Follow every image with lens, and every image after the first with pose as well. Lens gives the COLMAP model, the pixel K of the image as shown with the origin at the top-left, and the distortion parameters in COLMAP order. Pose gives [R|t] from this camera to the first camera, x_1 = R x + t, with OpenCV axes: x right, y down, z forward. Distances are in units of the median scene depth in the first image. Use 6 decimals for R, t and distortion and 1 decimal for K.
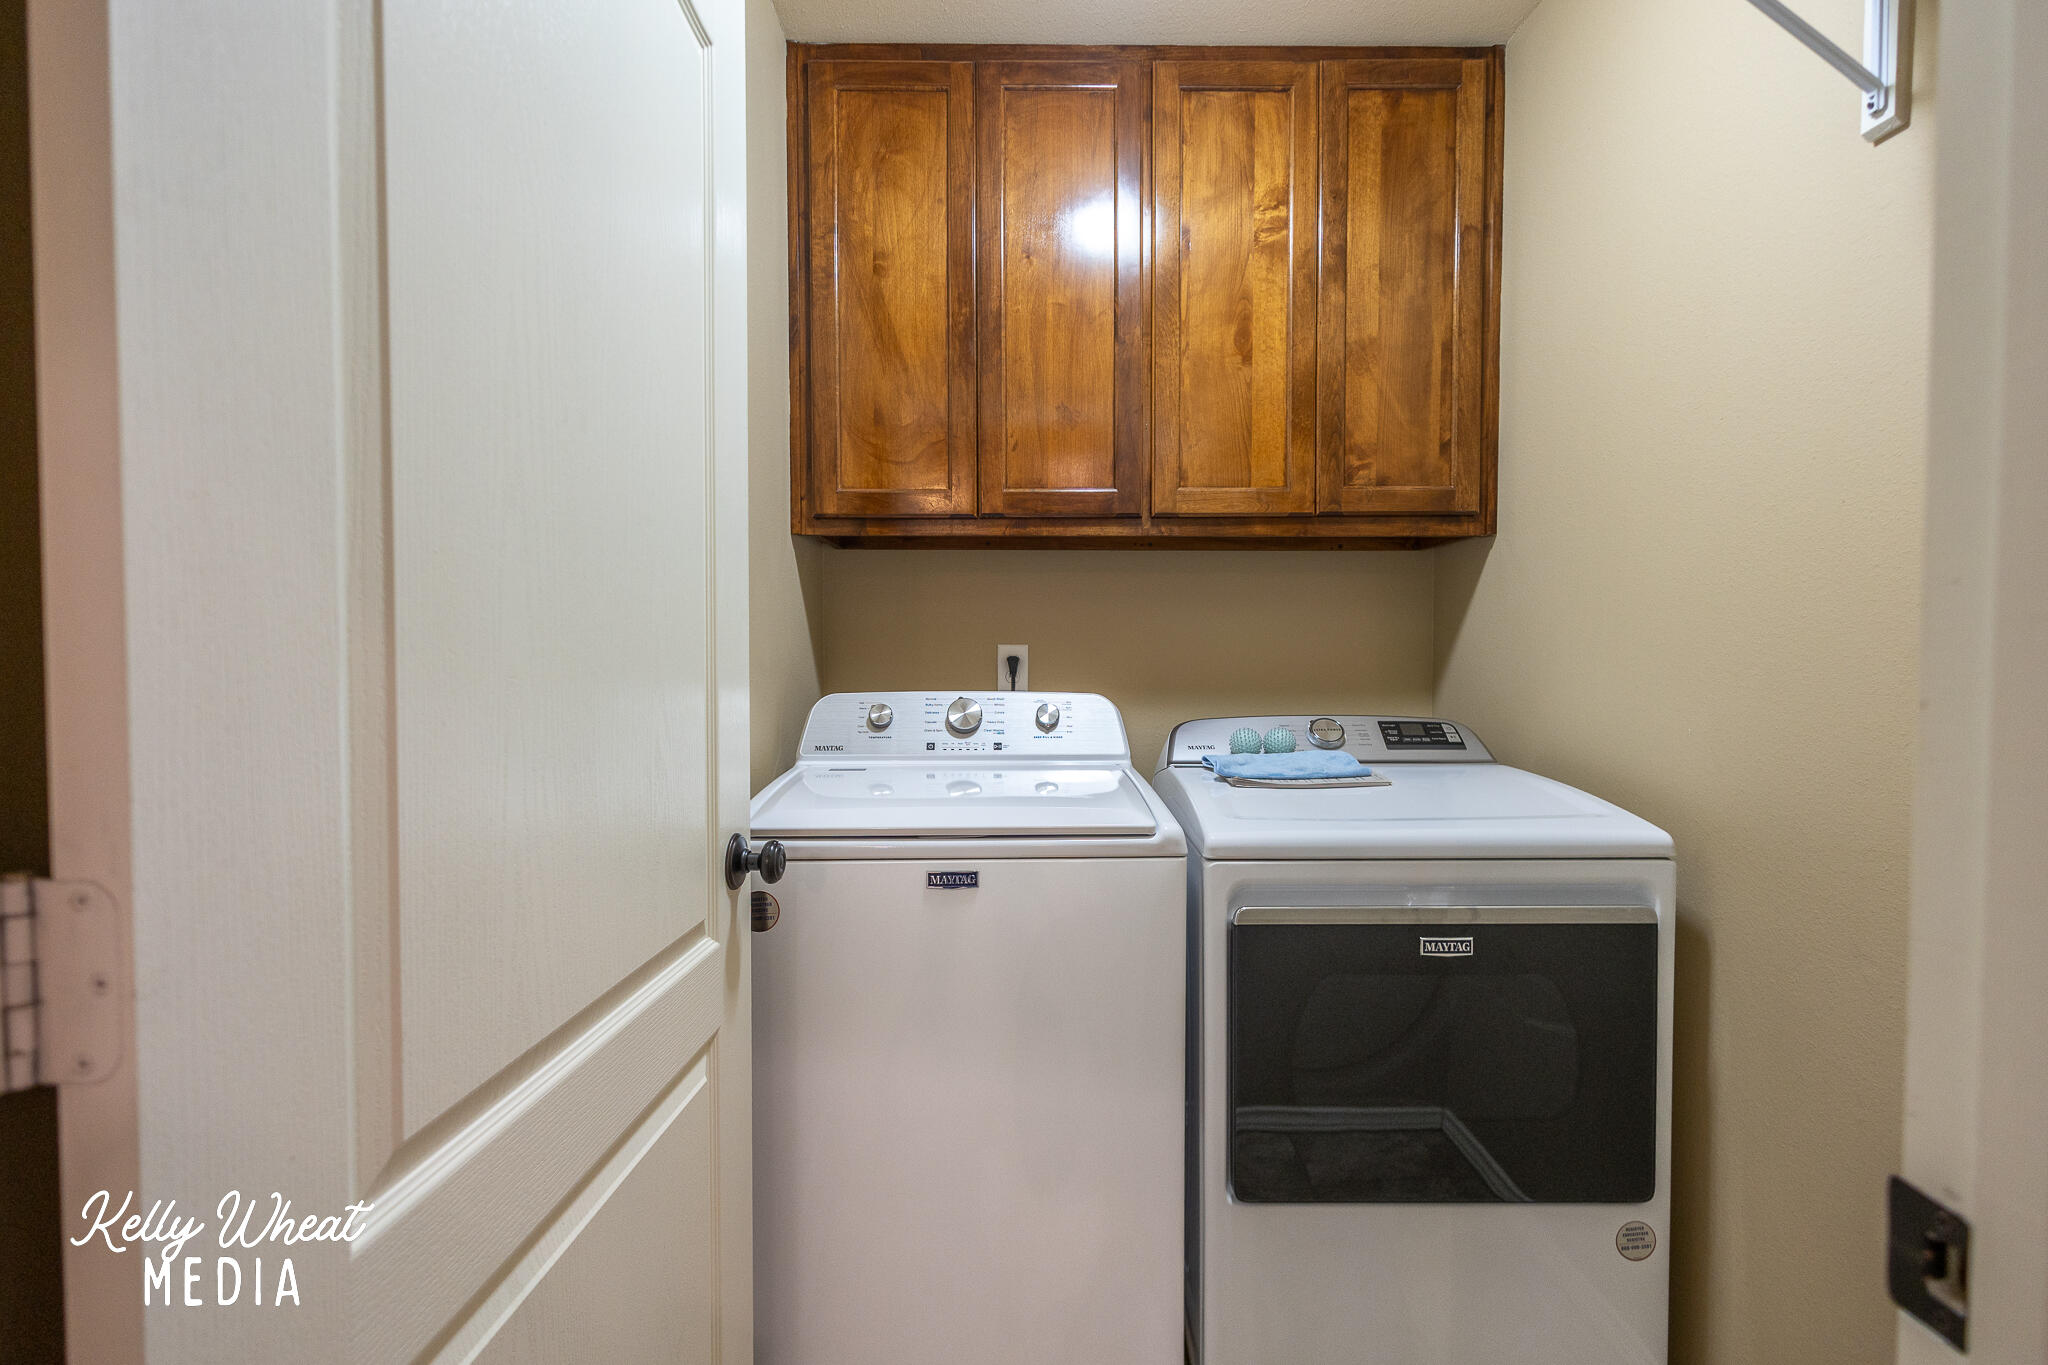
lens RADIAL K [[957.2, 0, 1025.4], [0, 957.2, 676.0], [0, 0, 1]] dist [0.003374, -0.002616]
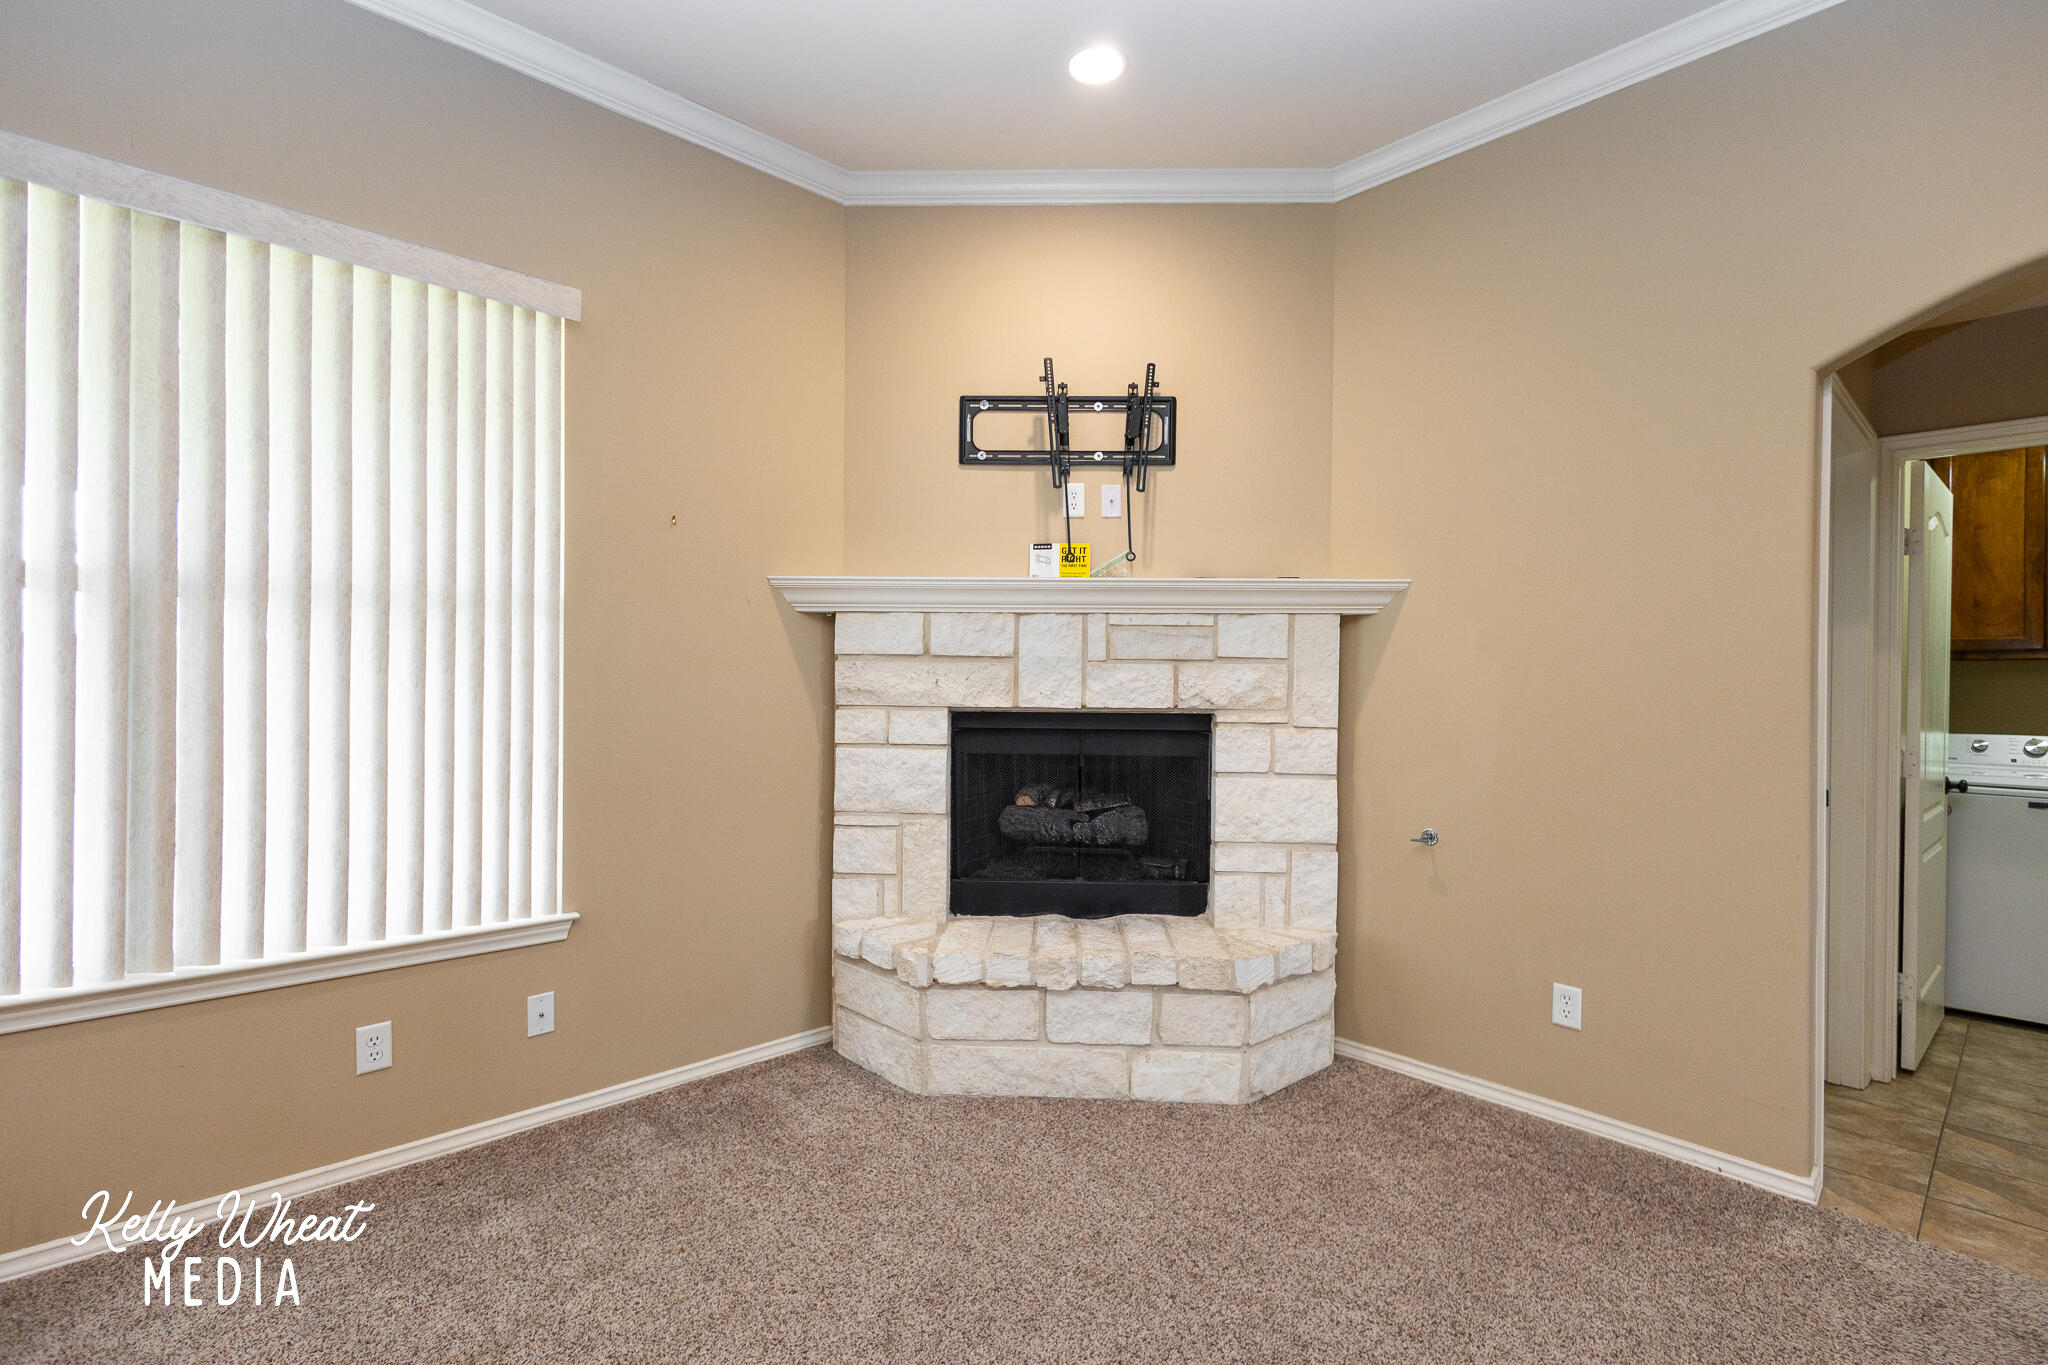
lens RADIAL K [[957.2, 0, 1021.0], [0, 957.2, 676.7], [0, 0, 1]] dist [0.003374, -0.002616]
pose [[0.685595, 0.008542, -0.727933, -0.062468], [-0.030008, 0.999413, -0.016536, -0.012112], [0.727364, 0.033181, 0.685449, -2.063085]]
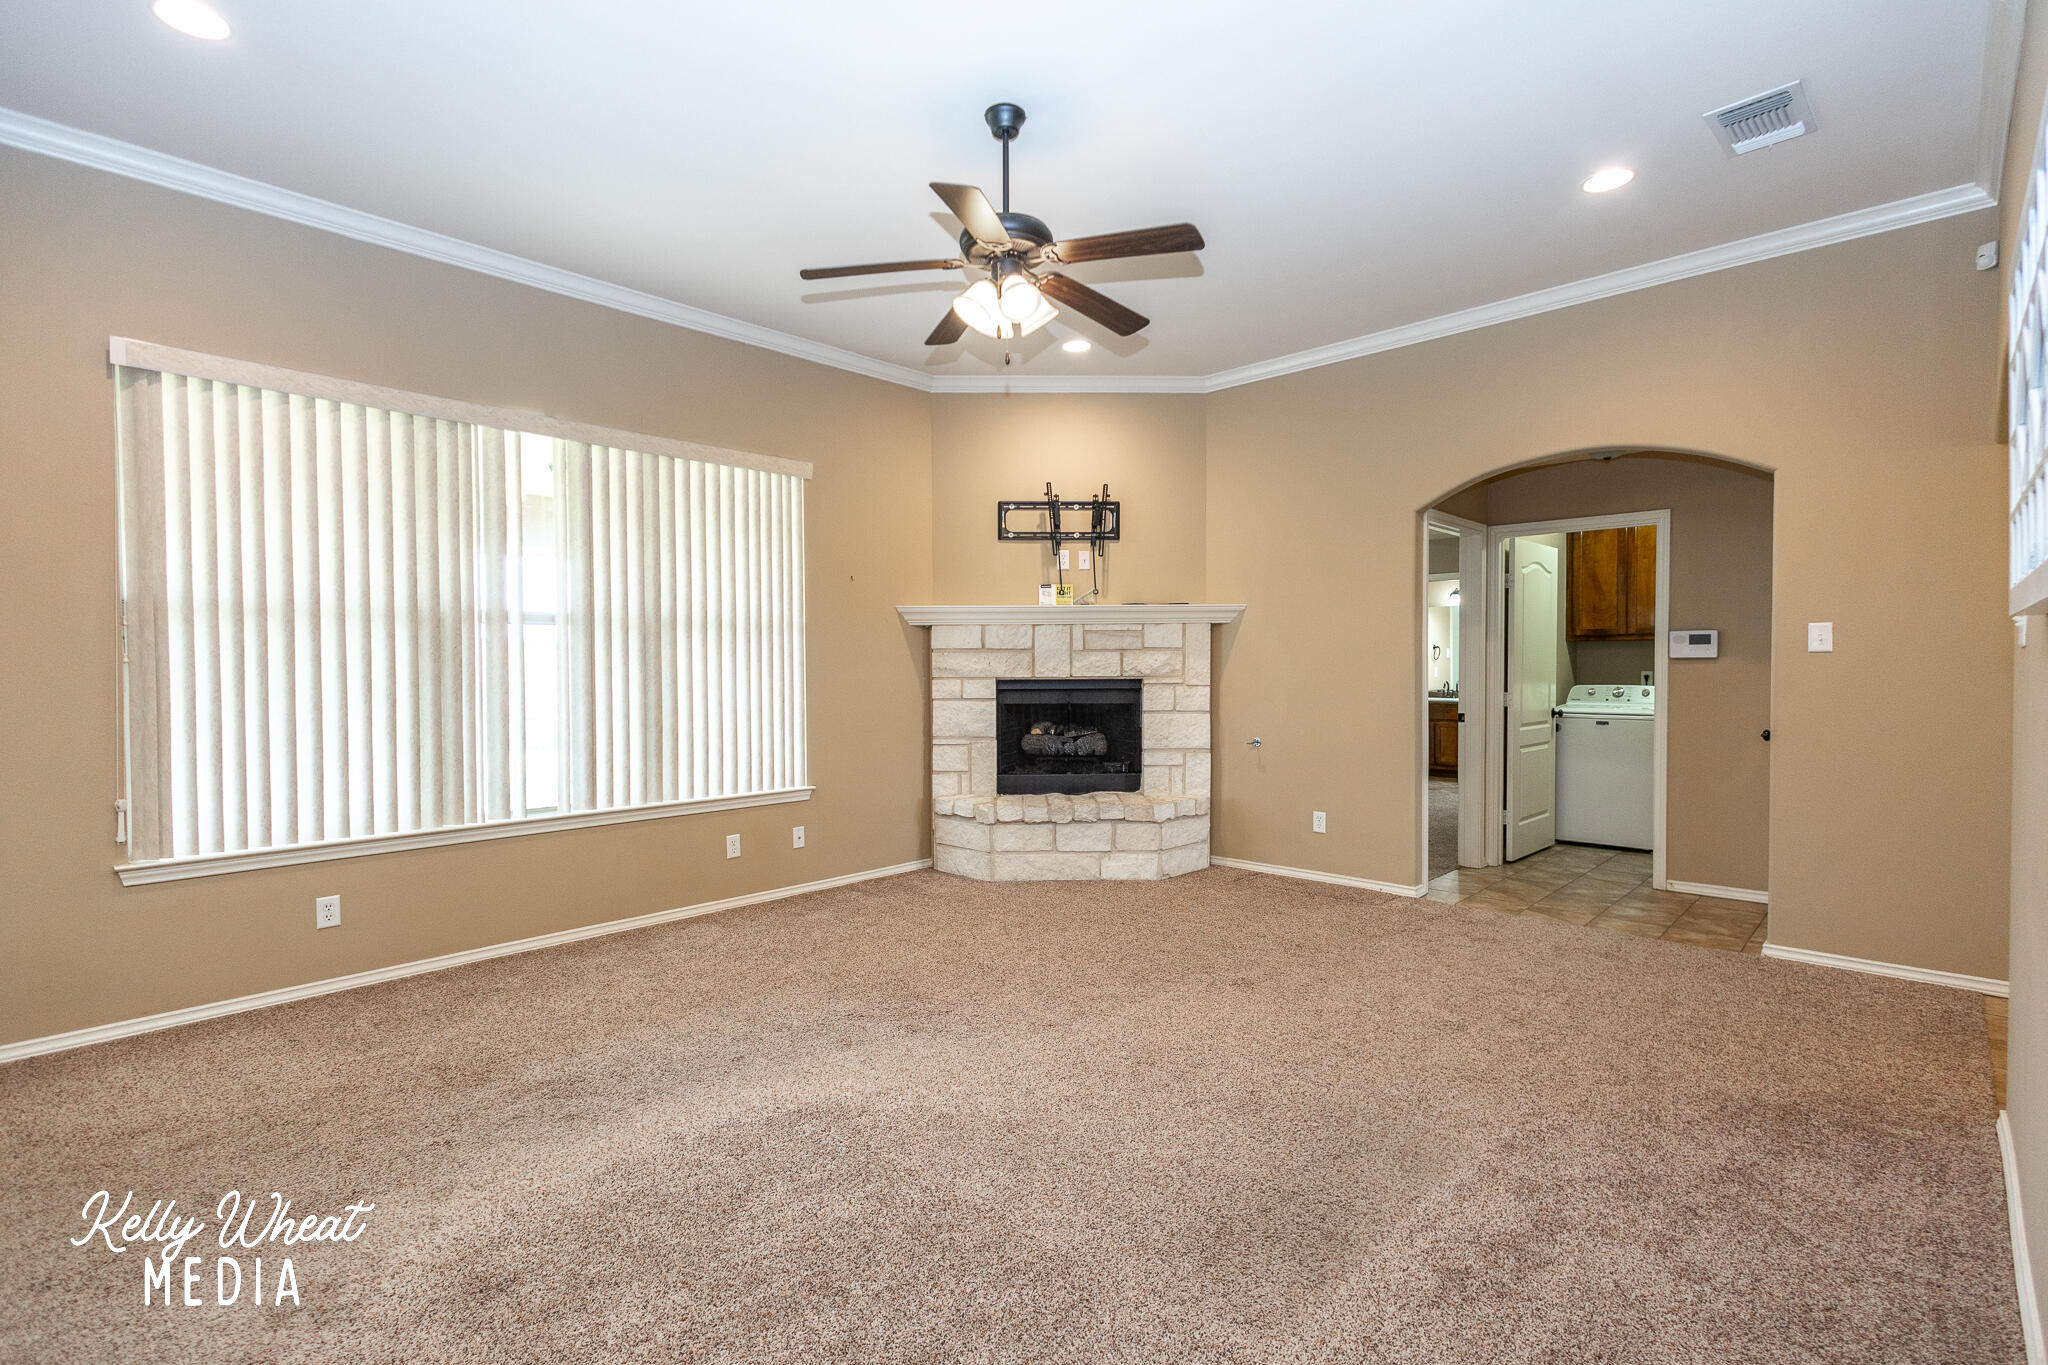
lens RADIAL K [[957.2, 0, 1024.1], [0, 957.2, 676.1], [0, 0, 1]] dist [0.003374, -0.002616]
pose [[0.725746, 0.010884, -0.687877, 0.792730], [-0.013958, 0.999902, 0.001095, 0.009088], [0.687821, 0.008806, 0.725827, -3.164595]]
